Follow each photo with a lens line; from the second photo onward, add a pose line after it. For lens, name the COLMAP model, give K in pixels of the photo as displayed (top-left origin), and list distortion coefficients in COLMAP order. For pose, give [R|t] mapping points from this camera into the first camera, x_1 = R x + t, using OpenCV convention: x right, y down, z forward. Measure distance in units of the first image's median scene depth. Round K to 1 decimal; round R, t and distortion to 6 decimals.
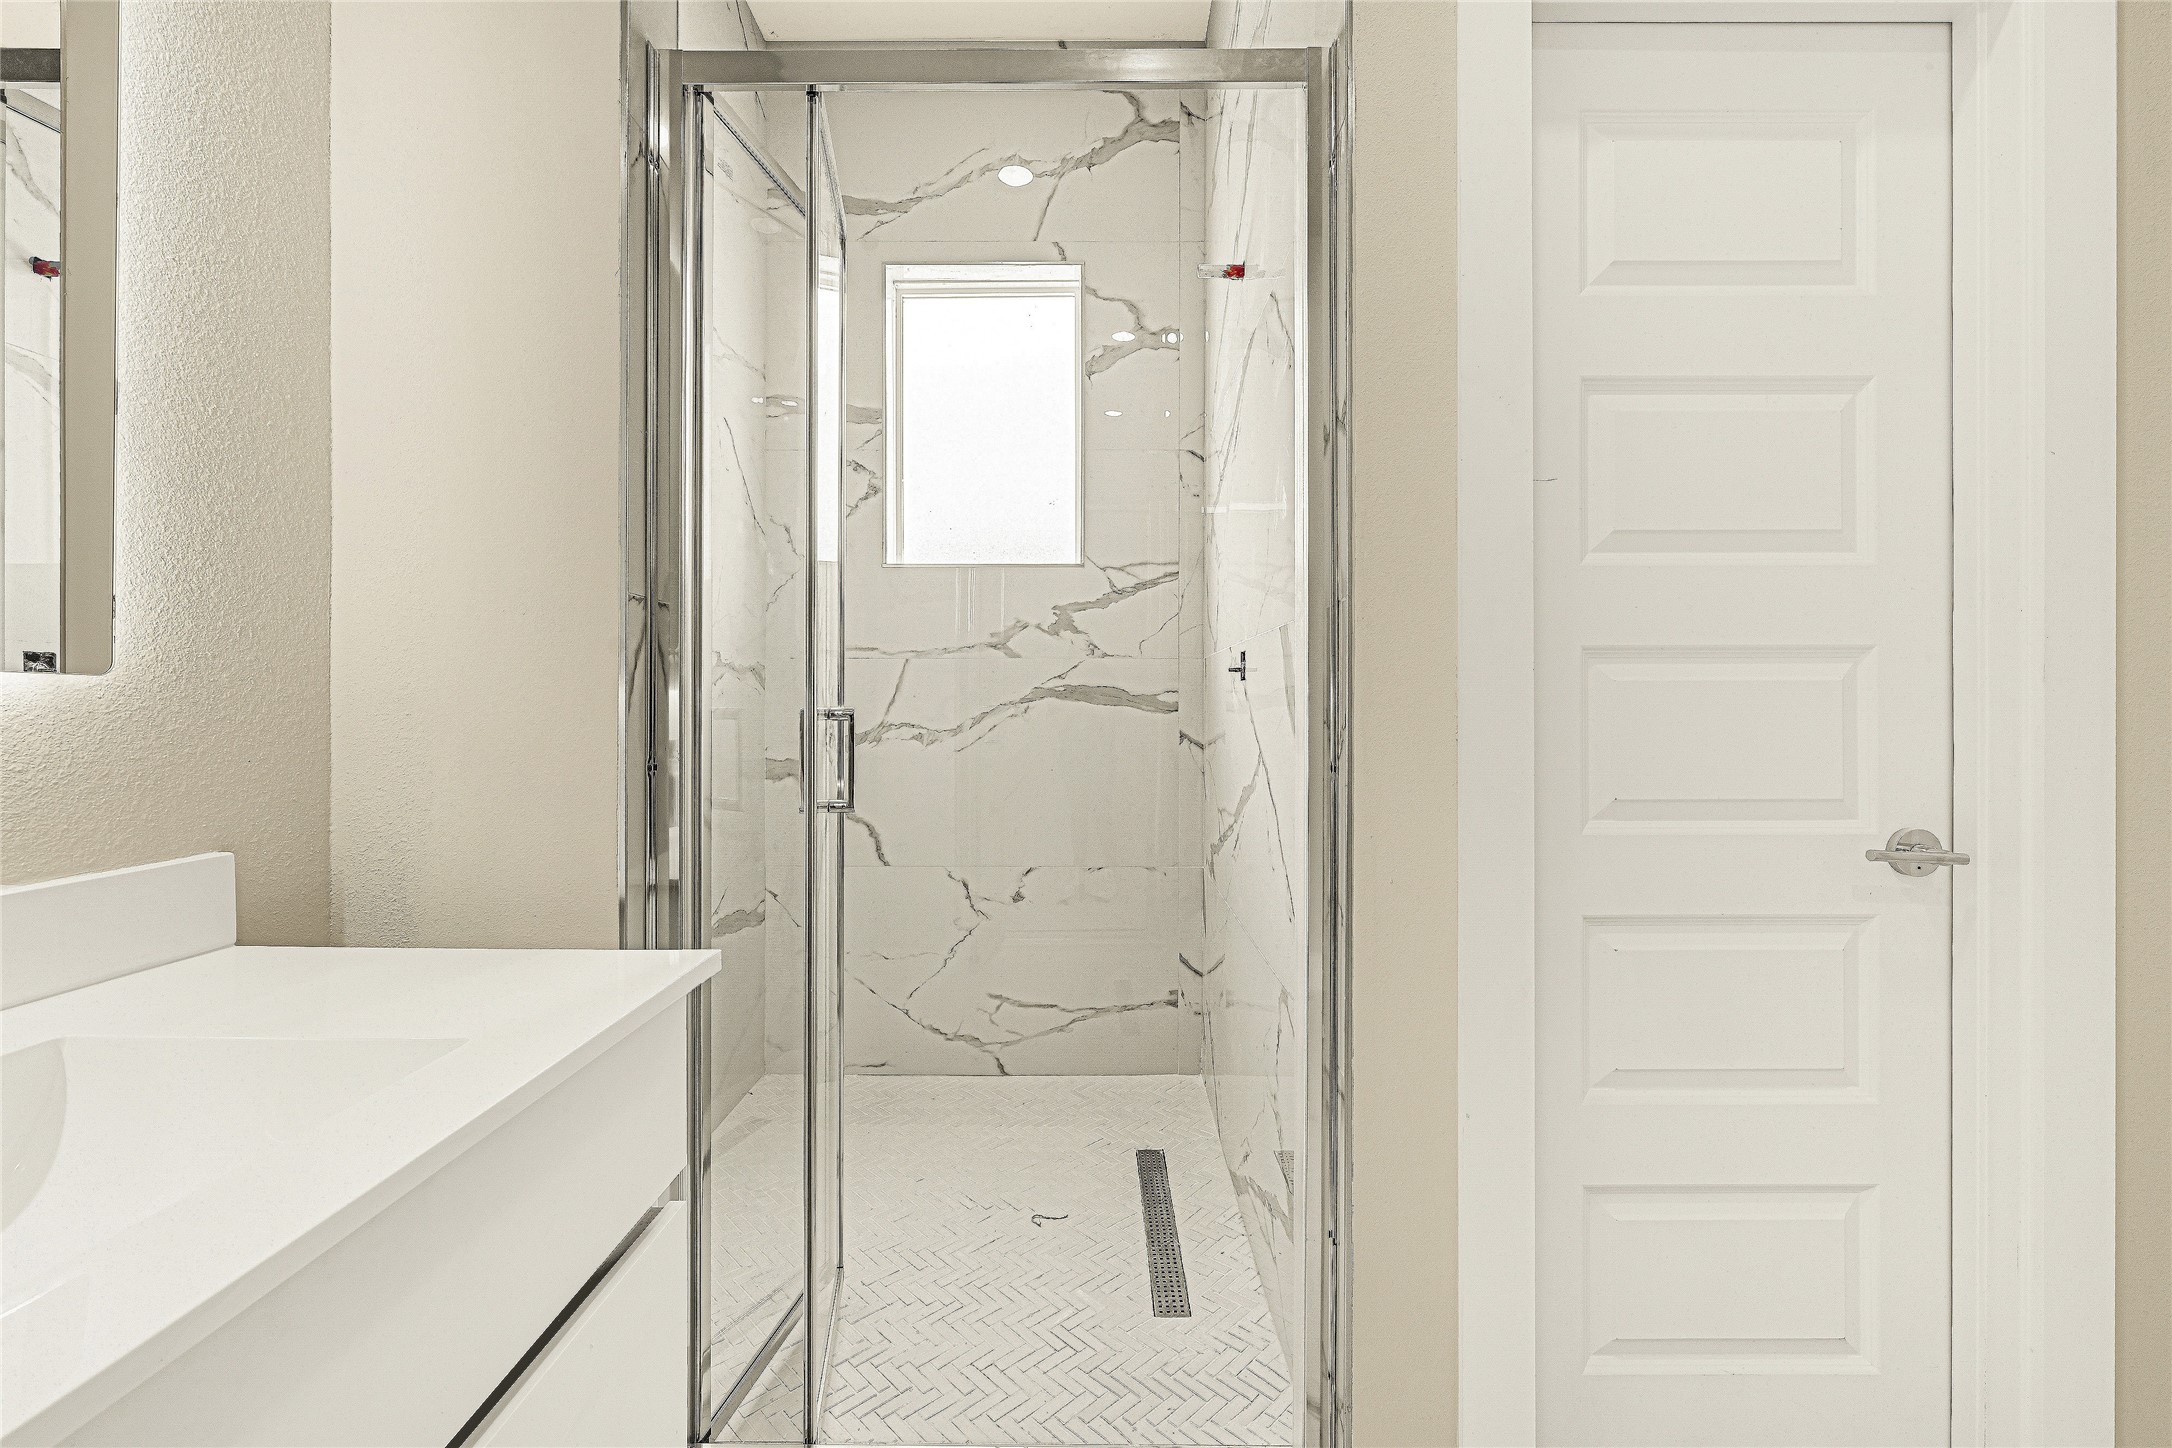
lens RADIAL K [[893.3, 0, 1078.5], [0, 893.3, 701.3], [0, 0, 1]] dist [0.003814, 0.000285]
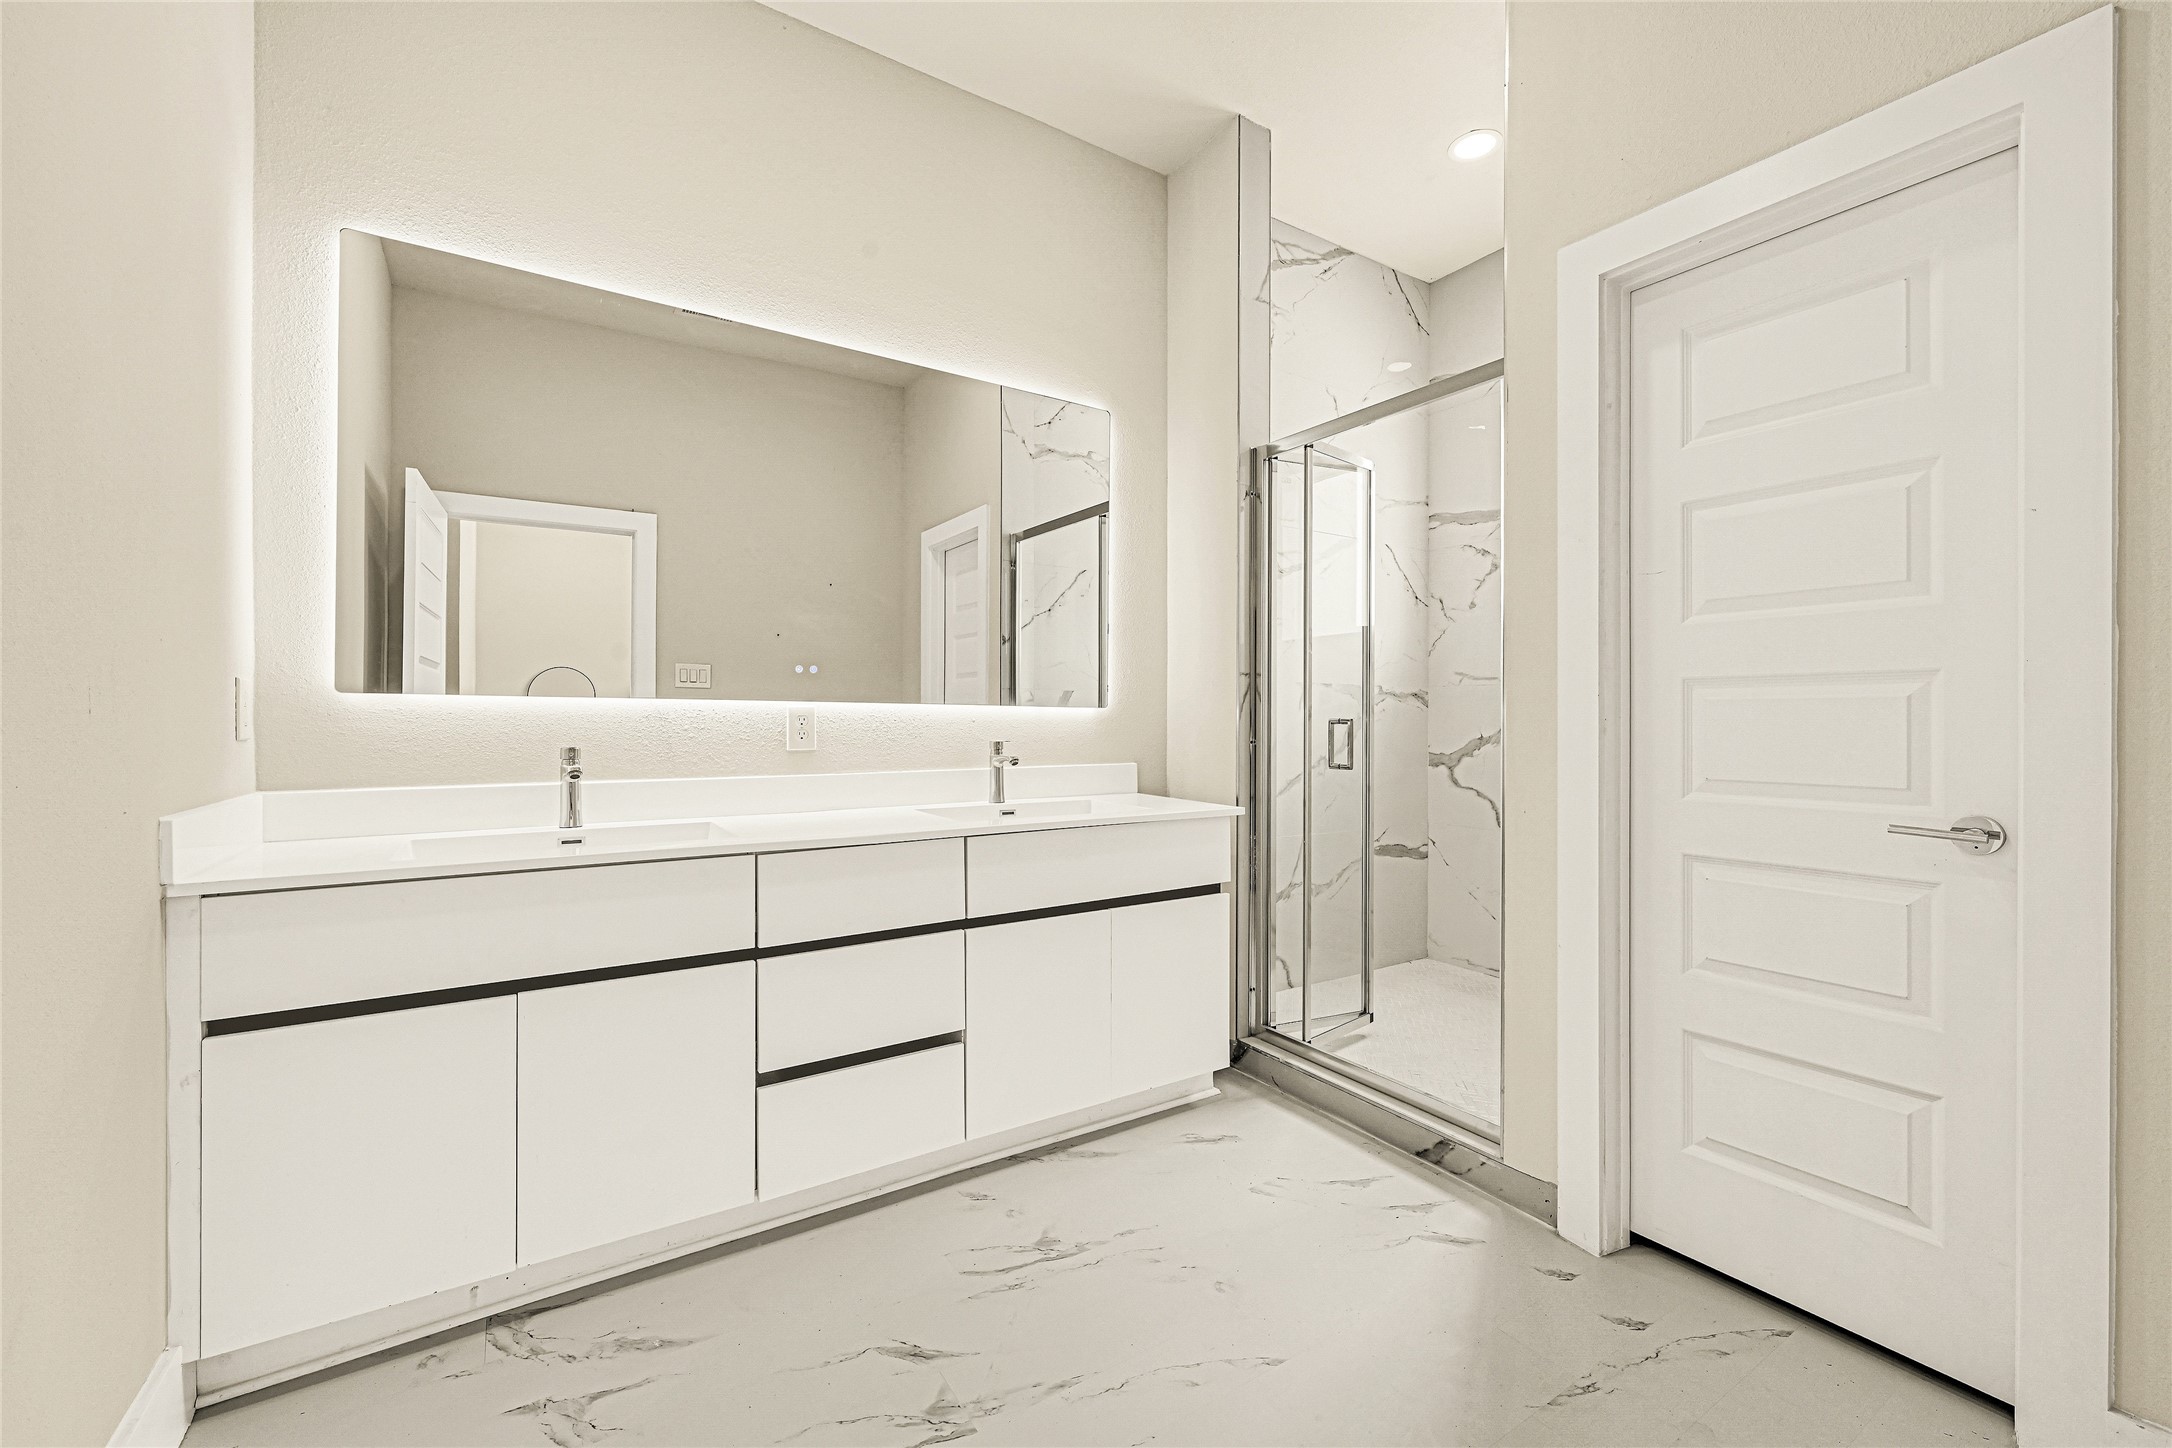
lens RADIAL K [[893.3, 0, 1088.2], [0, 893.3, 719.0], [0, 0, 1]] dist [0.003814, 0.000285]
pose [[0.550719, 0.001959, -0.834688, 1.266054], [0.000124, 0.999997, 0.002429, 0.005519], [0.834691, -0.001441, 0.550717, -0.686979]]
